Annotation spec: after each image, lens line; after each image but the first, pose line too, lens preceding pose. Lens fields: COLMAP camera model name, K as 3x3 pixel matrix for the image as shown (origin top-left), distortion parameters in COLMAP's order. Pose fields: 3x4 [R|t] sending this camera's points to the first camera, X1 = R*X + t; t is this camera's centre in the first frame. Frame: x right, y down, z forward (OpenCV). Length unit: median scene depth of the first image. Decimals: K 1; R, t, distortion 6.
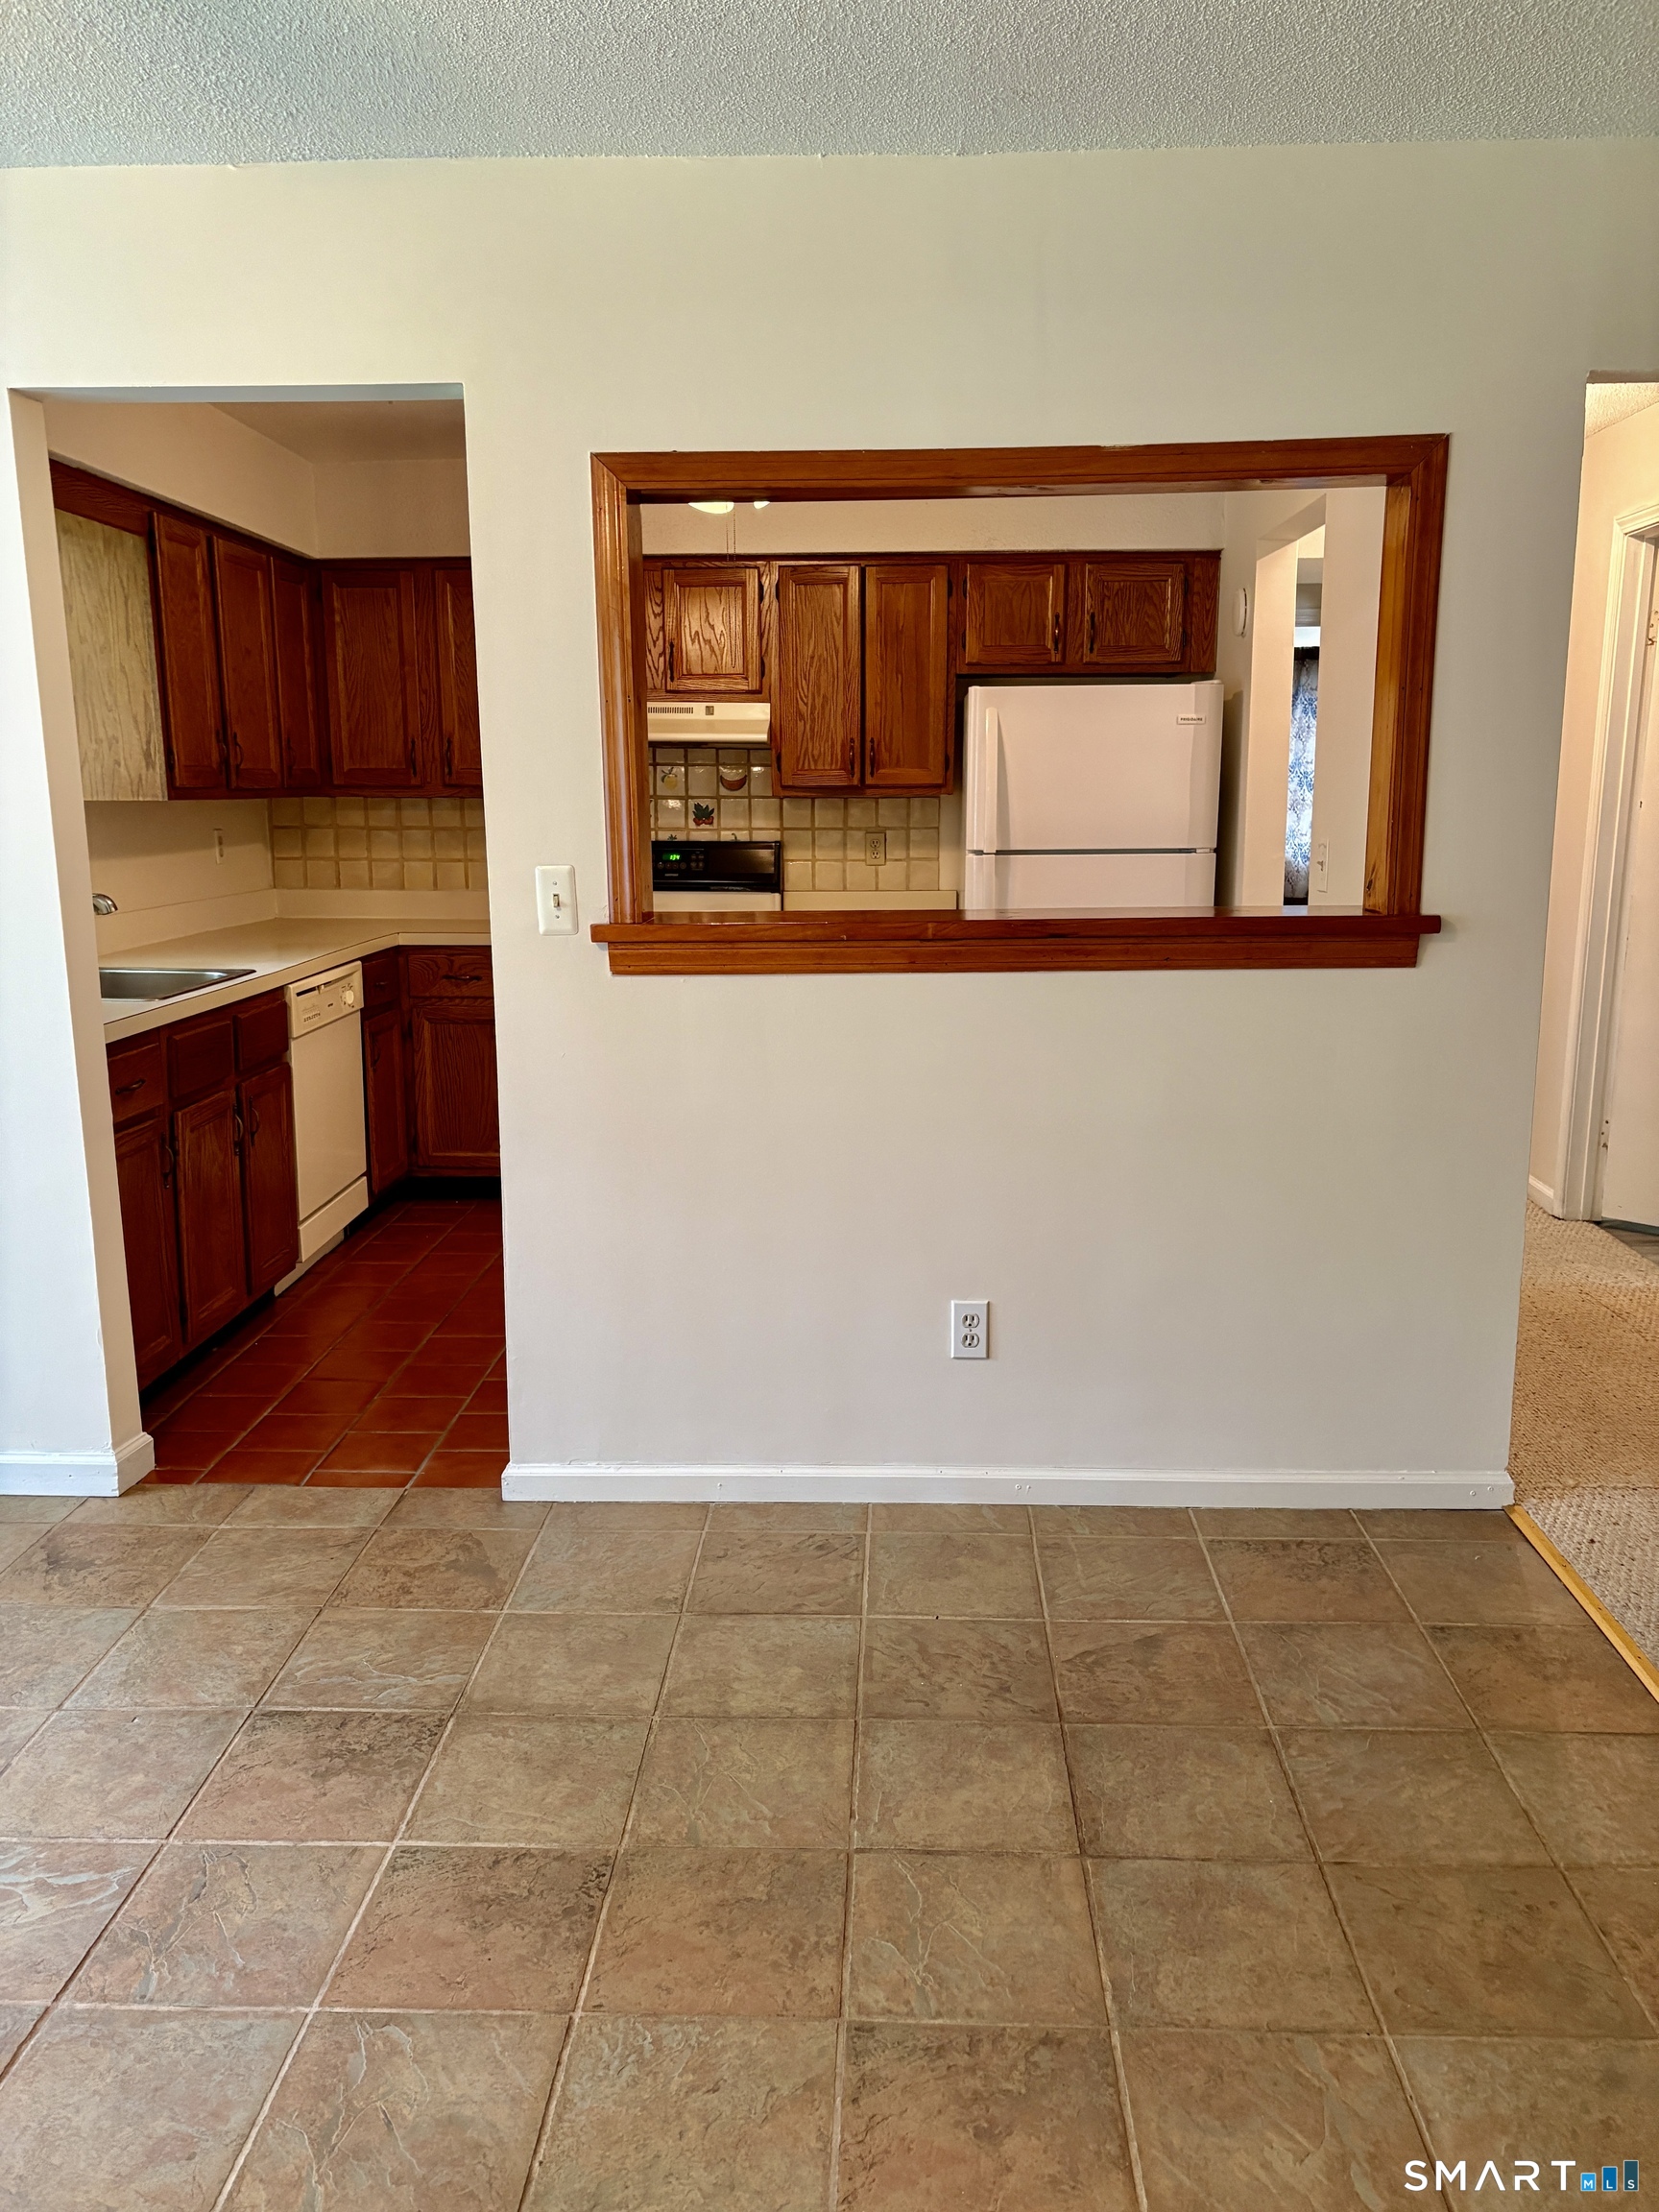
lens RADIAL K [[1686.4, 0, 829.5], [0, 1686.4, 1106.0], [0, 0, 1]] dist [0.055757, -0.061456]
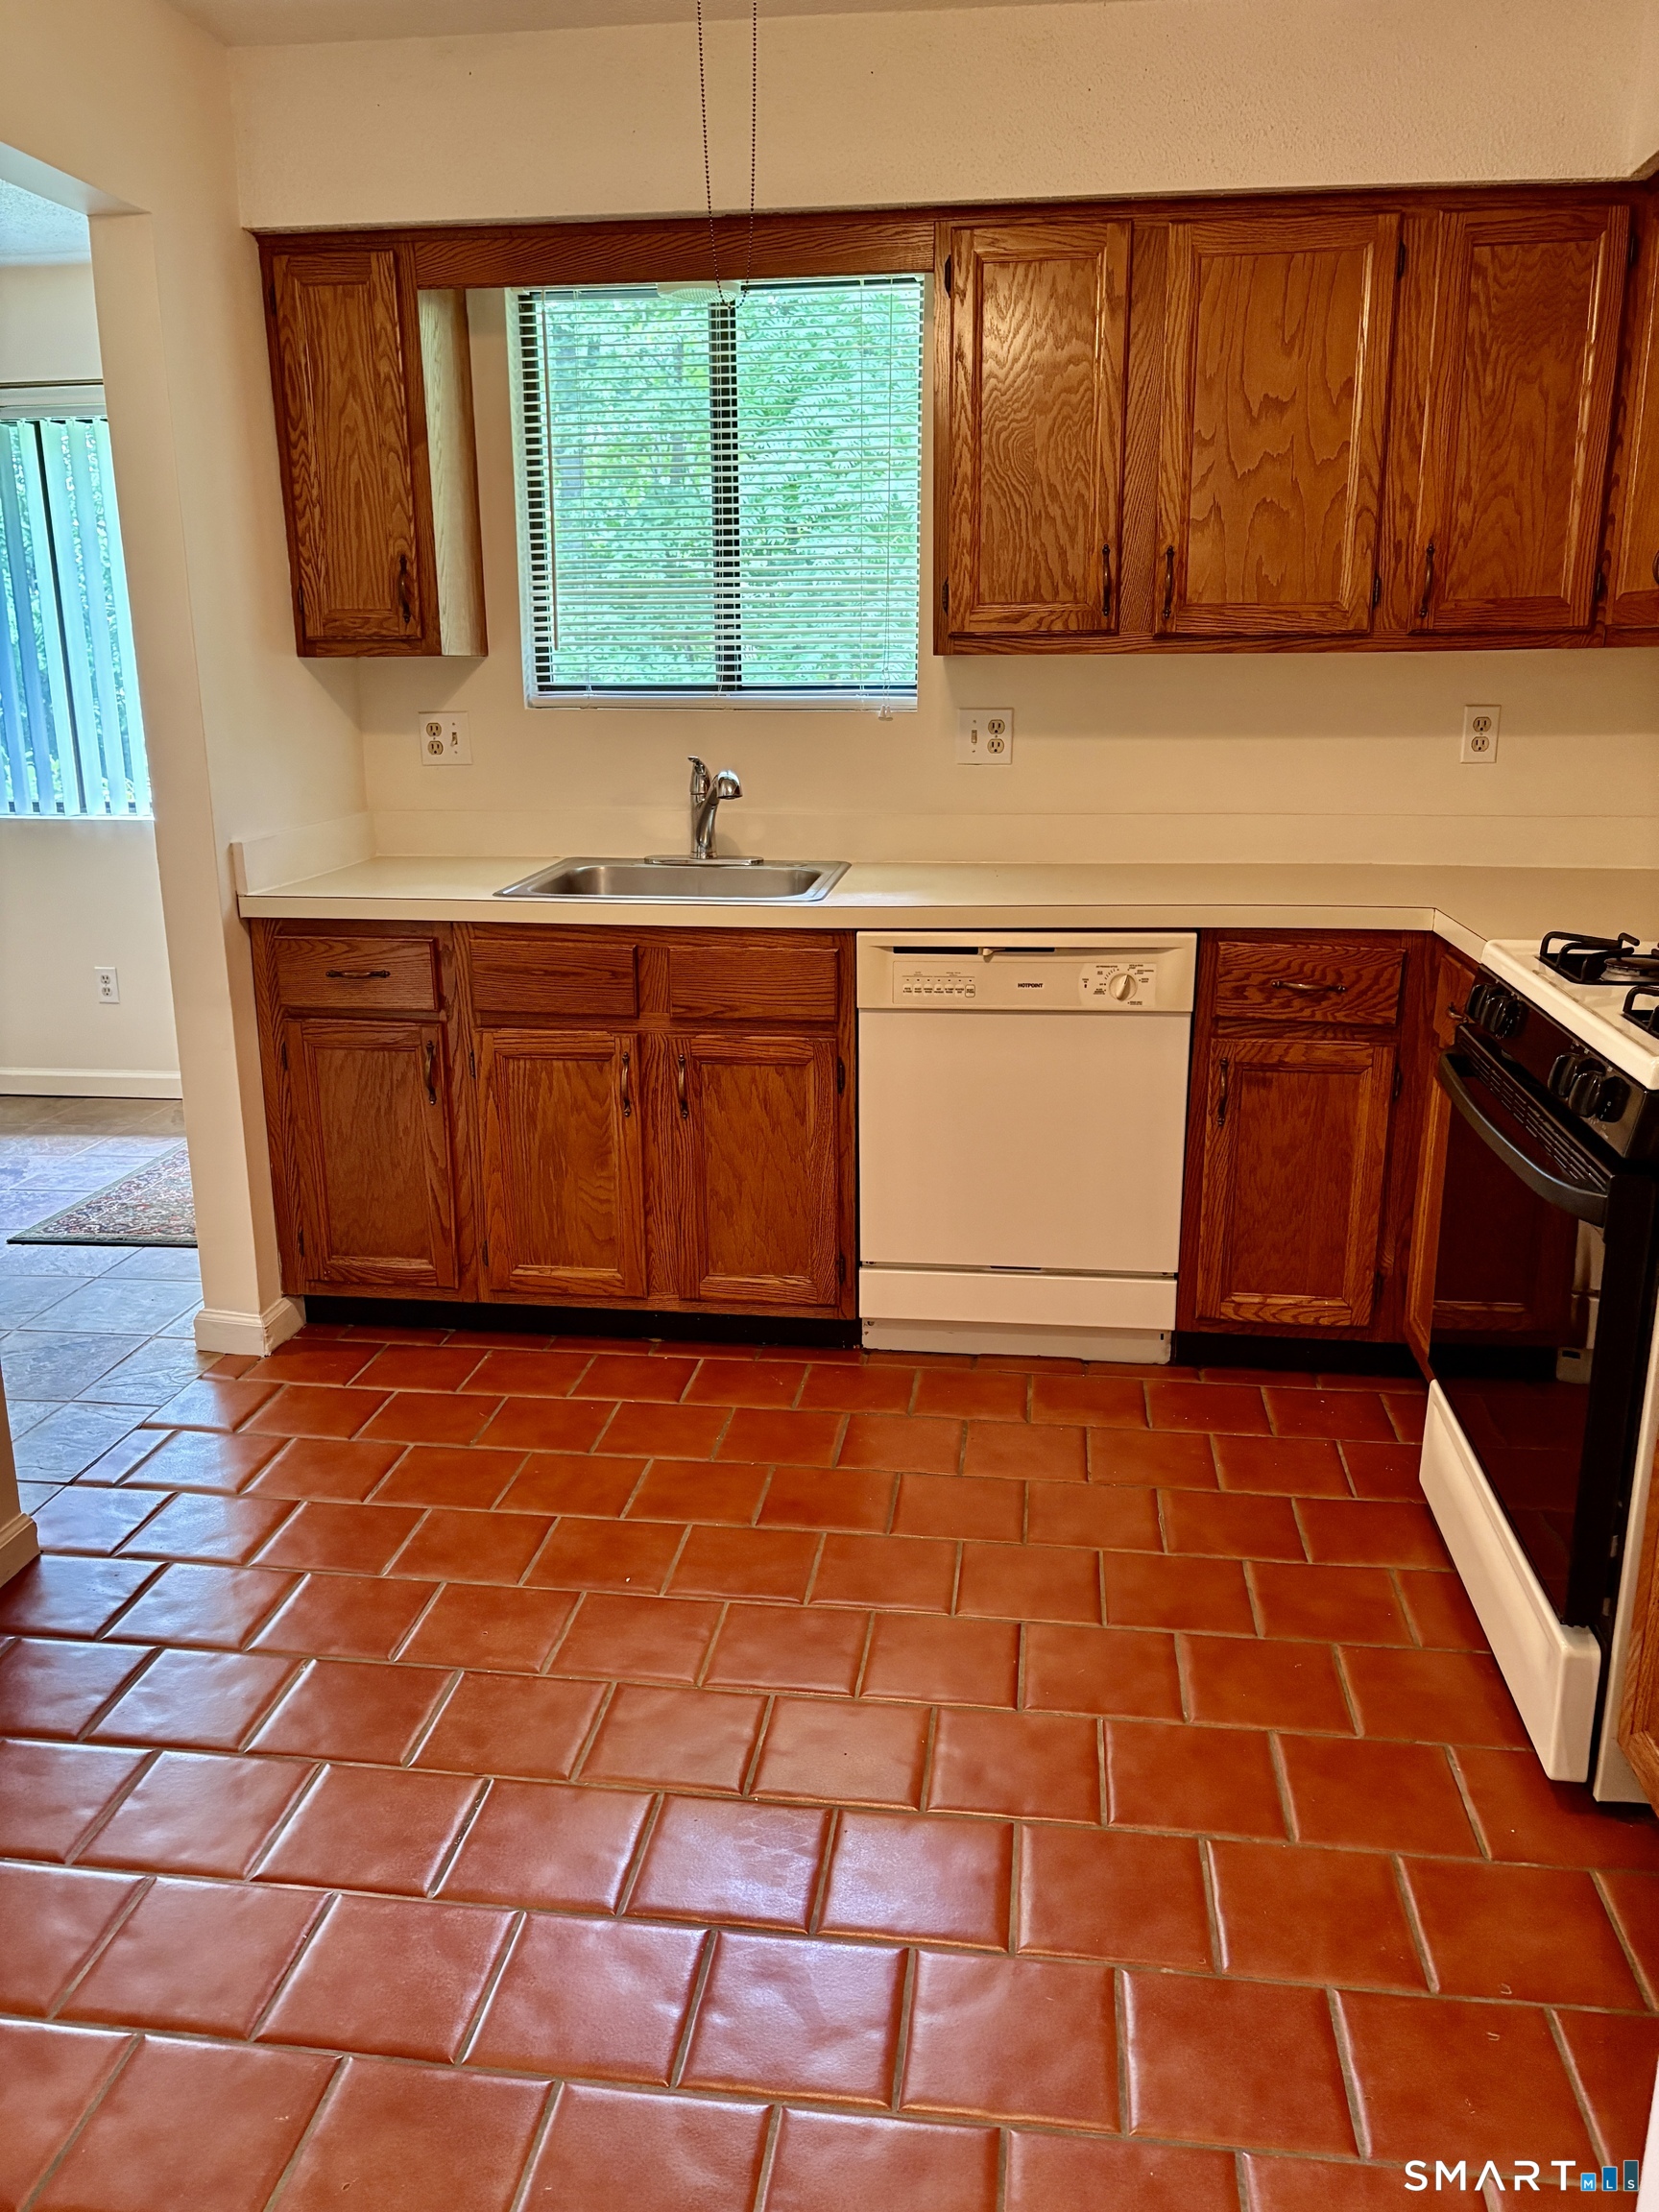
lens RADIAL K [[1686.4, 0, 829.5], [0, 1686.4, 1106.0], [0, 0, 1]] dist [0.055757, -0.061456]
pose [[-0.095524, 0.248611, -0.963882, 0.306194], [-0.189788, 0.945998, 0.262807, -0.153819], [0.977167, 0.208038, -0.043182, 0.897710]]
